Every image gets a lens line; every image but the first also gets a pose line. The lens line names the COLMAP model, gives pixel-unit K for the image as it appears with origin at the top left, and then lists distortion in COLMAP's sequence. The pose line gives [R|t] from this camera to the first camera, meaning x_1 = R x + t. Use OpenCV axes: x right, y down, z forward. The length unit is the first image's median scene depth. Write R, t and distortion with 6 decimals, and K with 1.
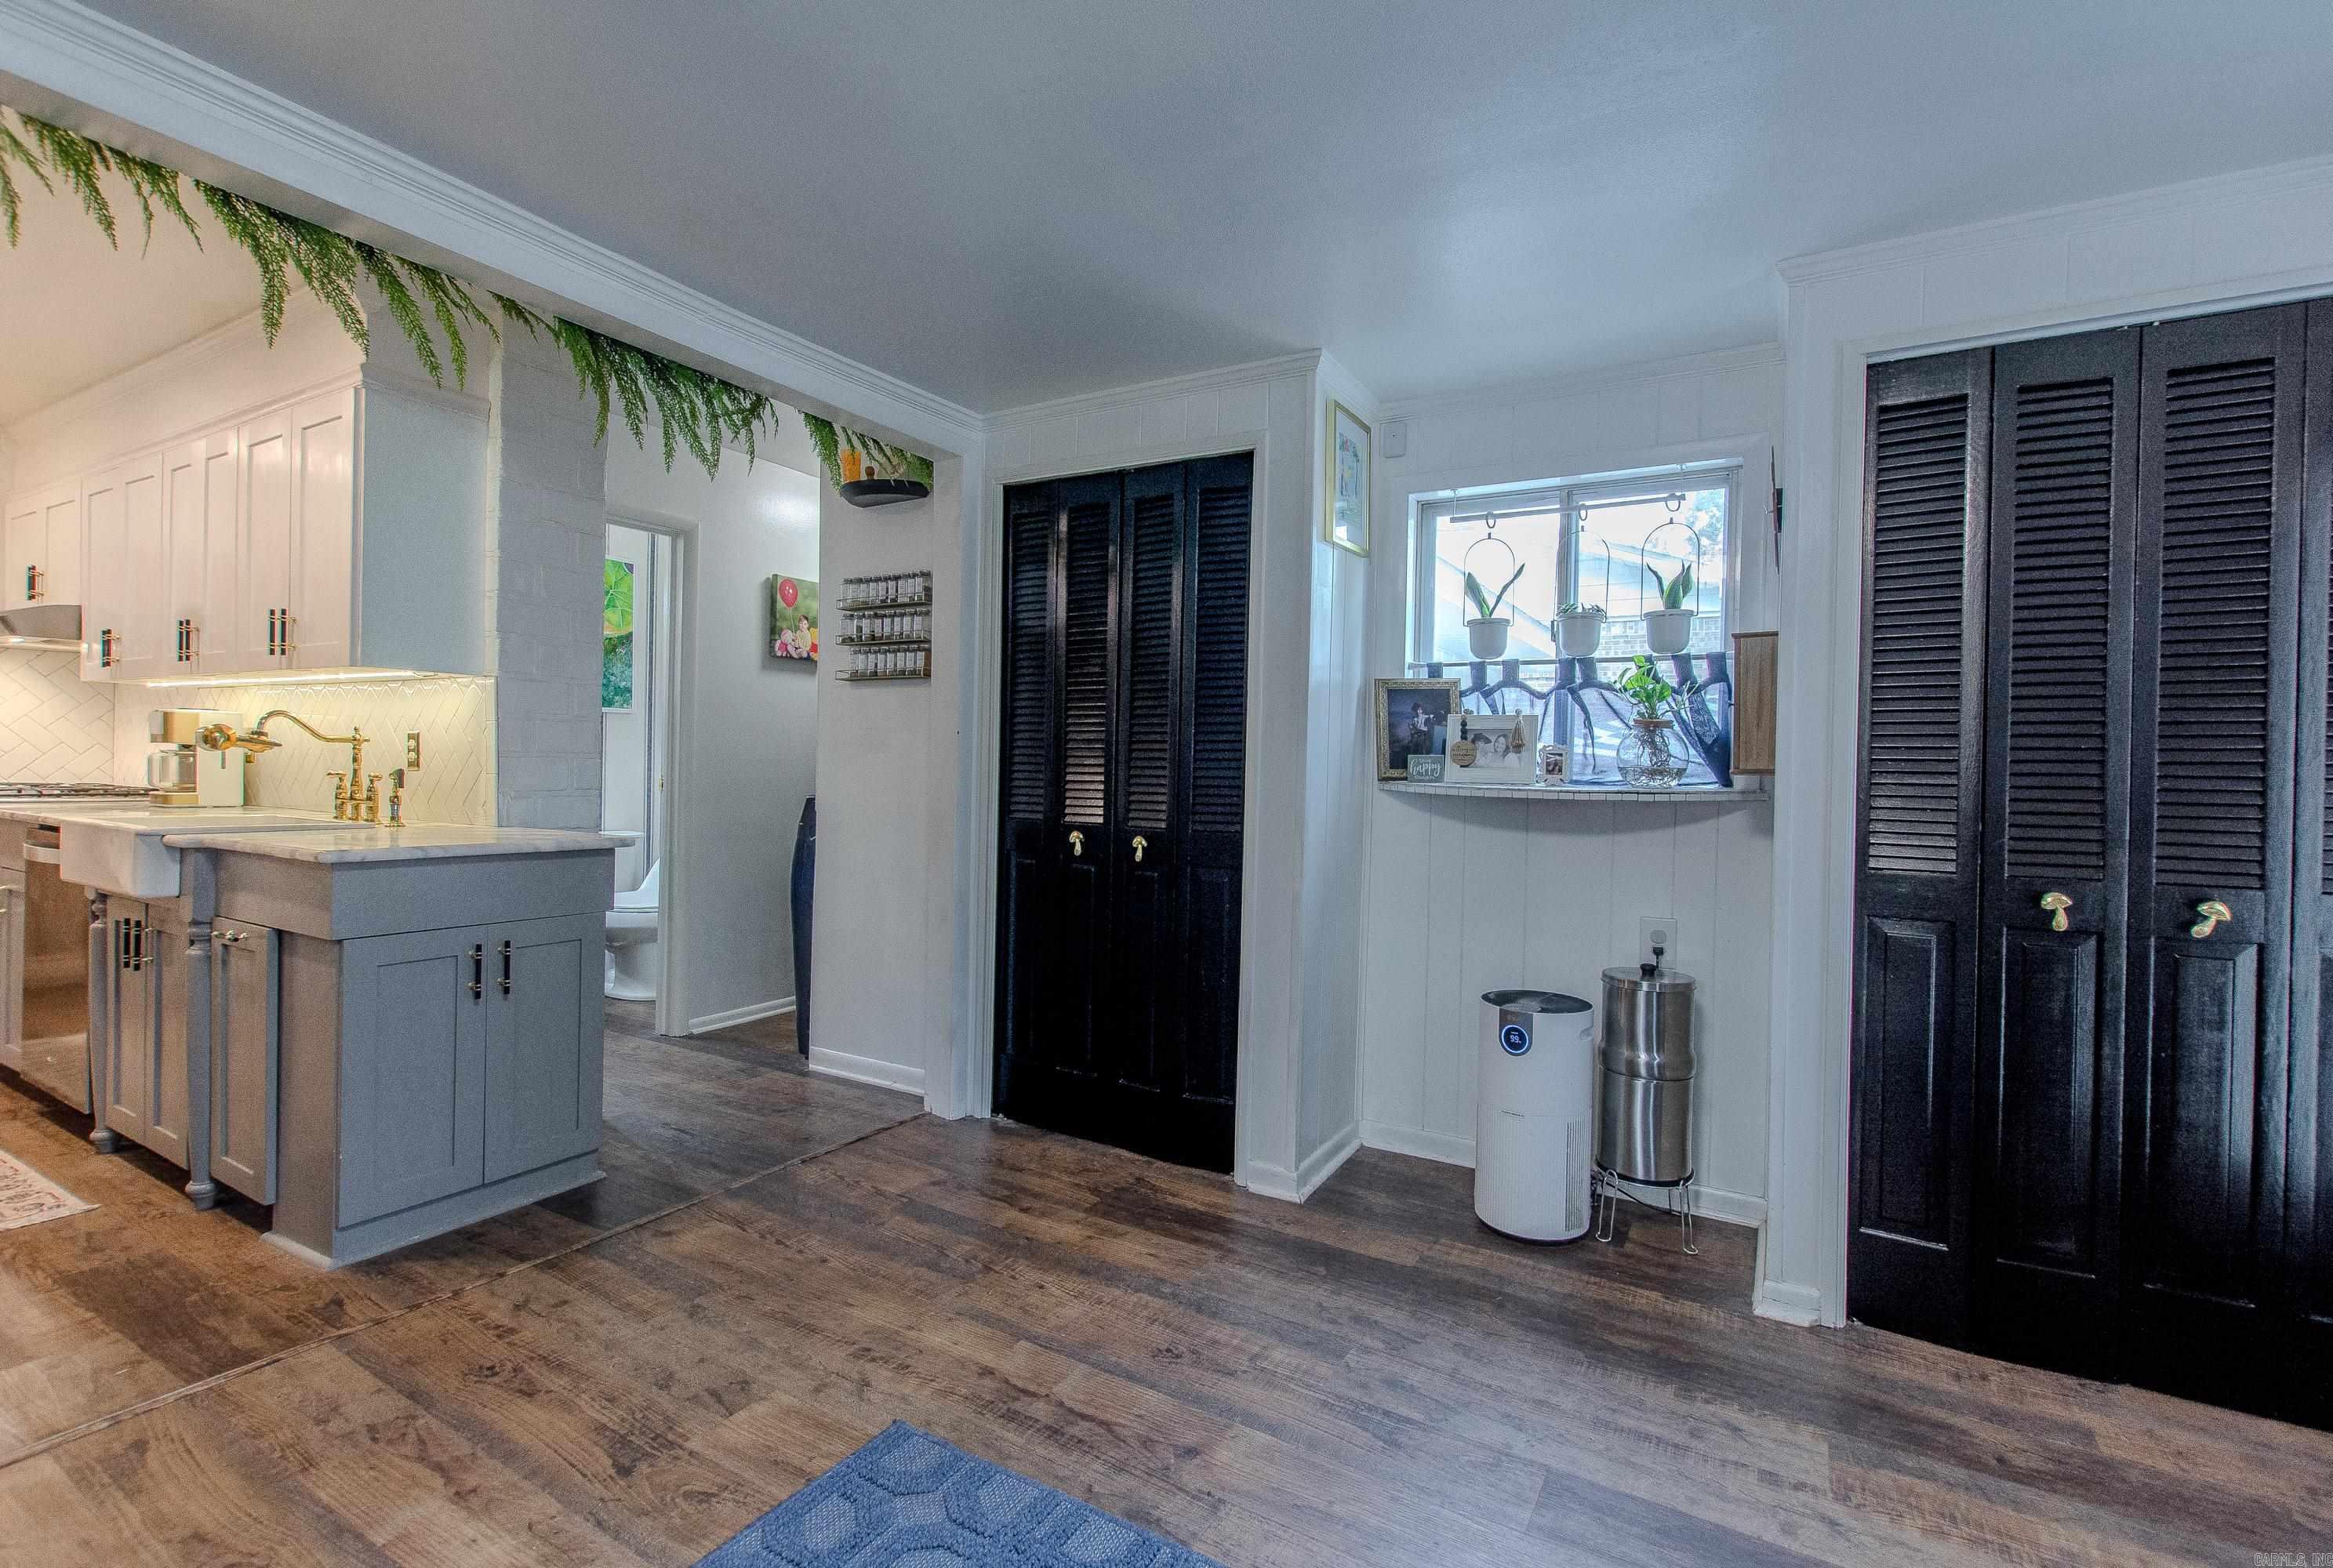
lens RADIAL K [[1023.6, 0, 1185.9], [0, 1023.6, 780.7], [0, 0, 1]] dist [0.003946, -0.001009]
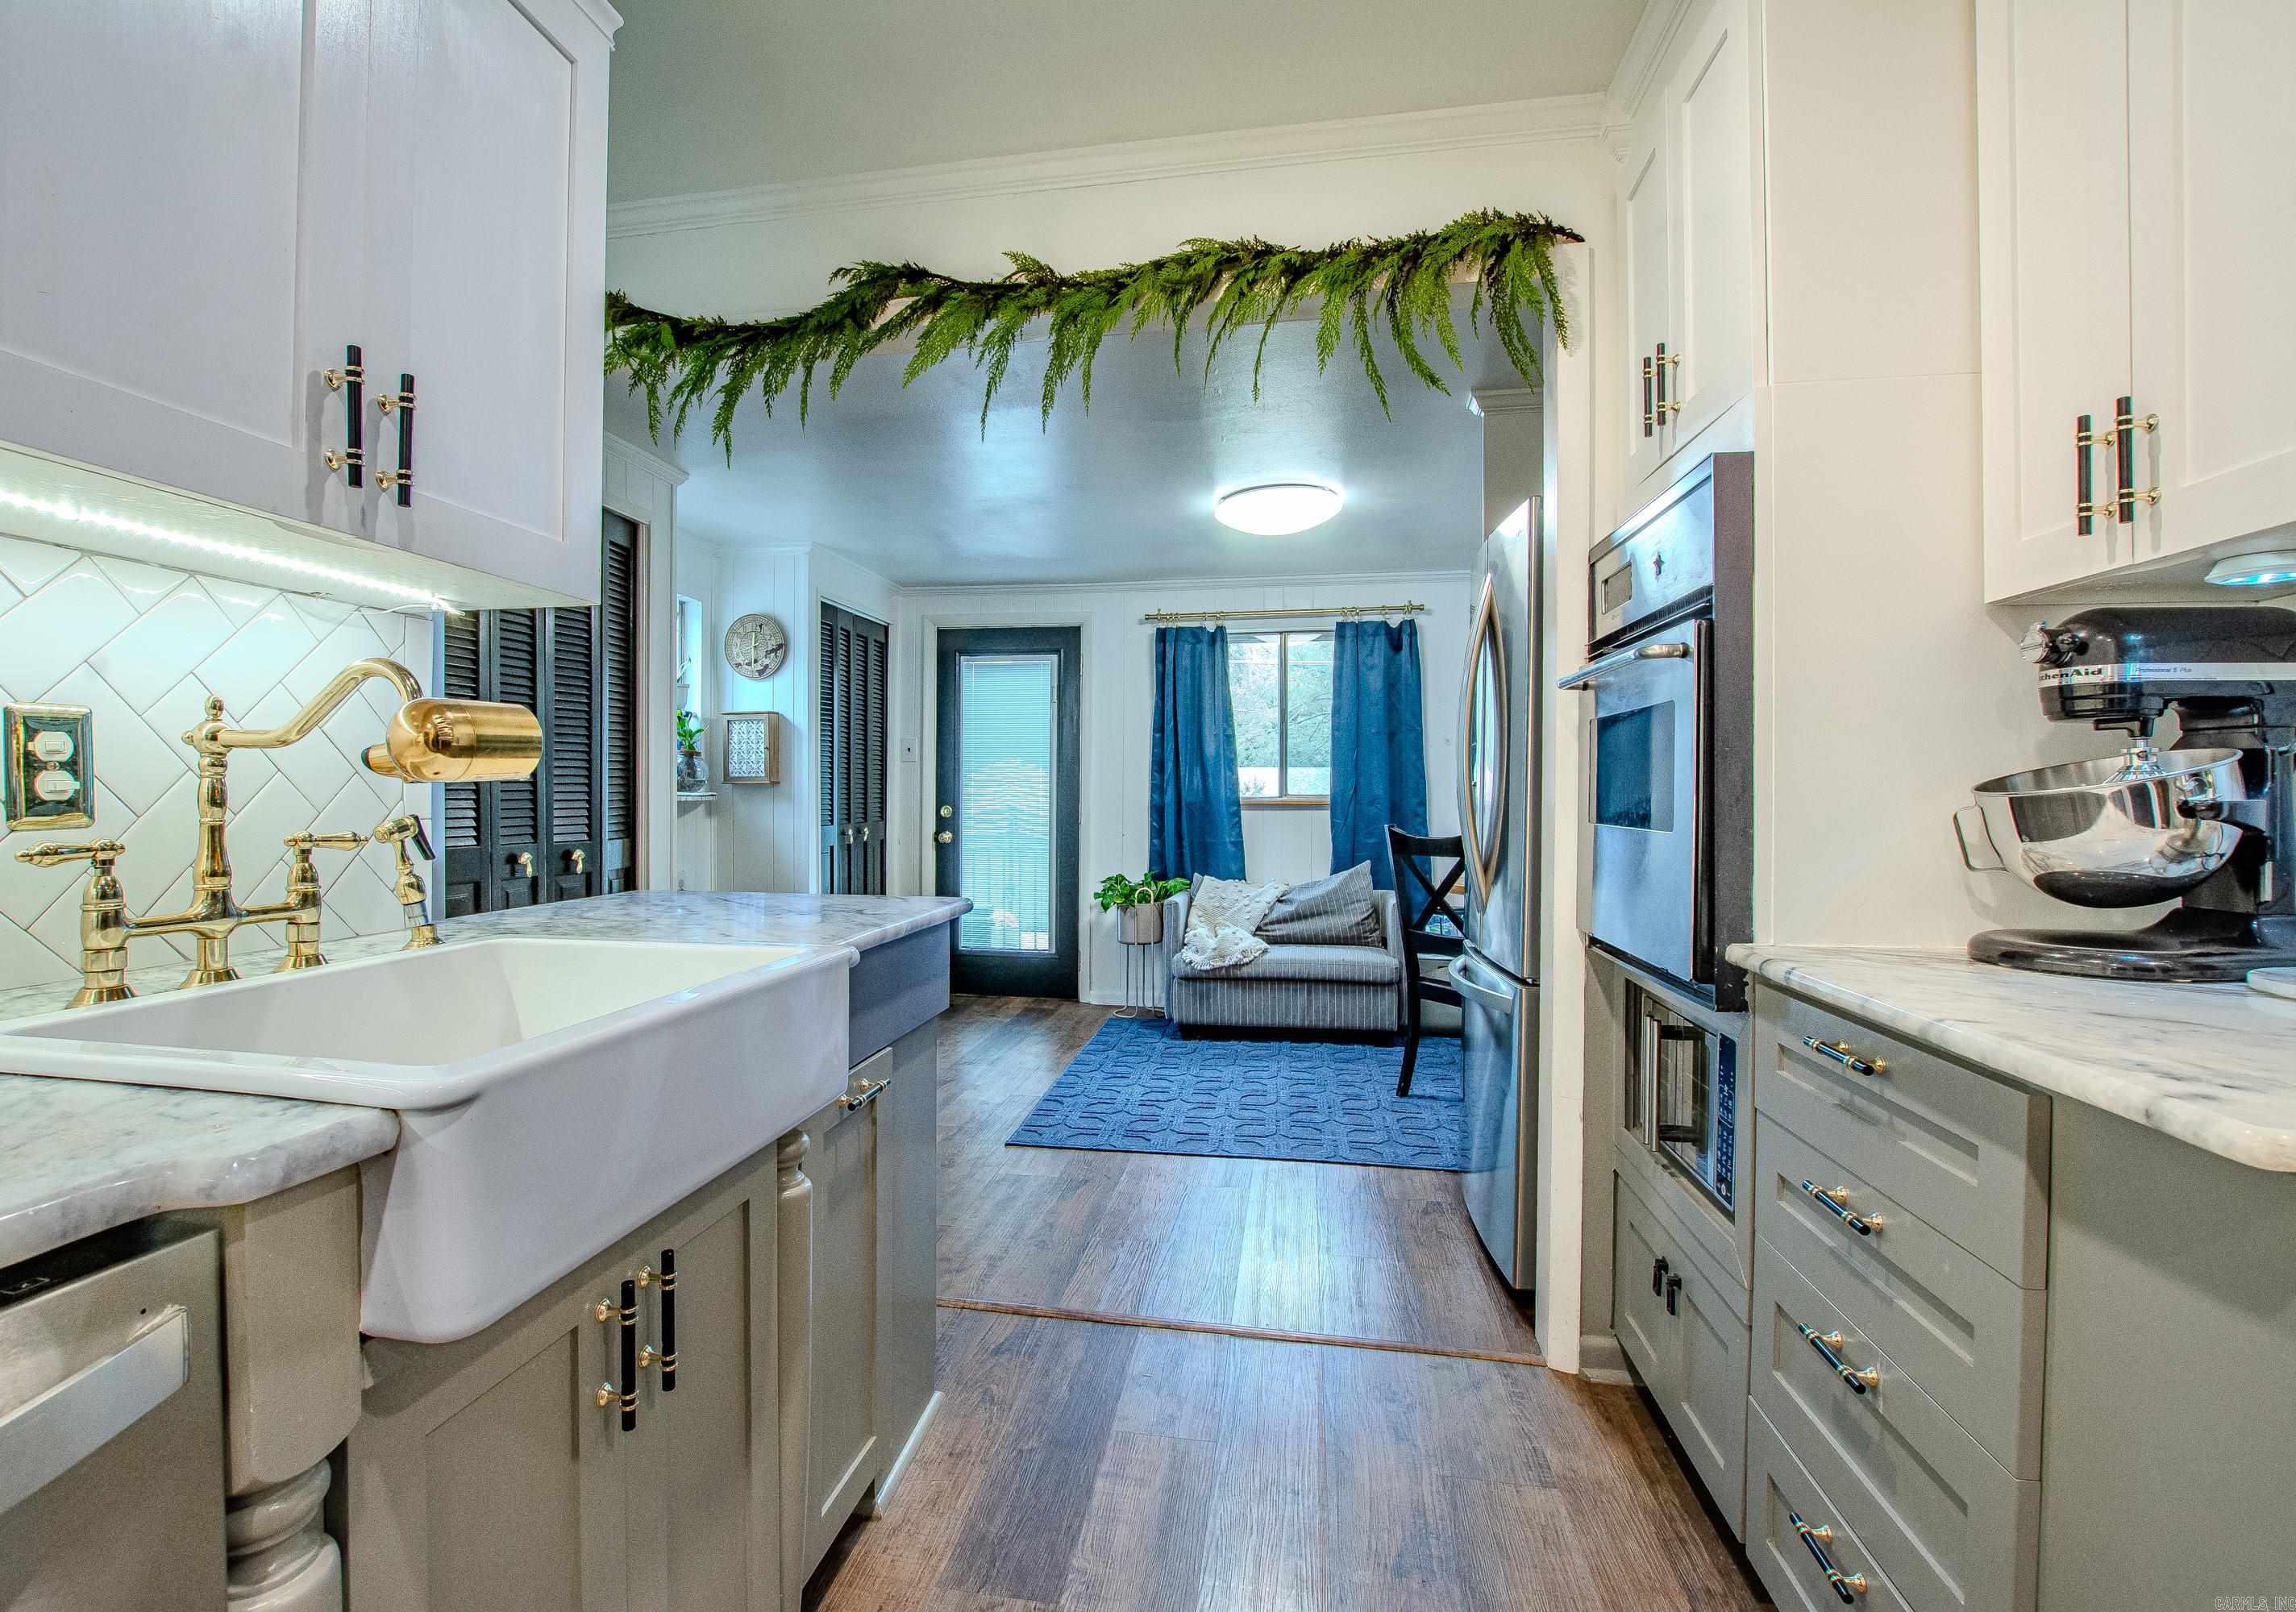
lens RADIAL K [[1074.9, 0, 1097.5], [0, 1074.9, 800.3], [0, 0, 1]] dist [-0.030402, 0.000838]
pose [[-0.328811, -0.029071, 0.943948, -1.398513], [-0.000787, 0.999534, 0.030509, -0.034888], [-0.944396, 0.009289, -0.328680, 0.962164]]
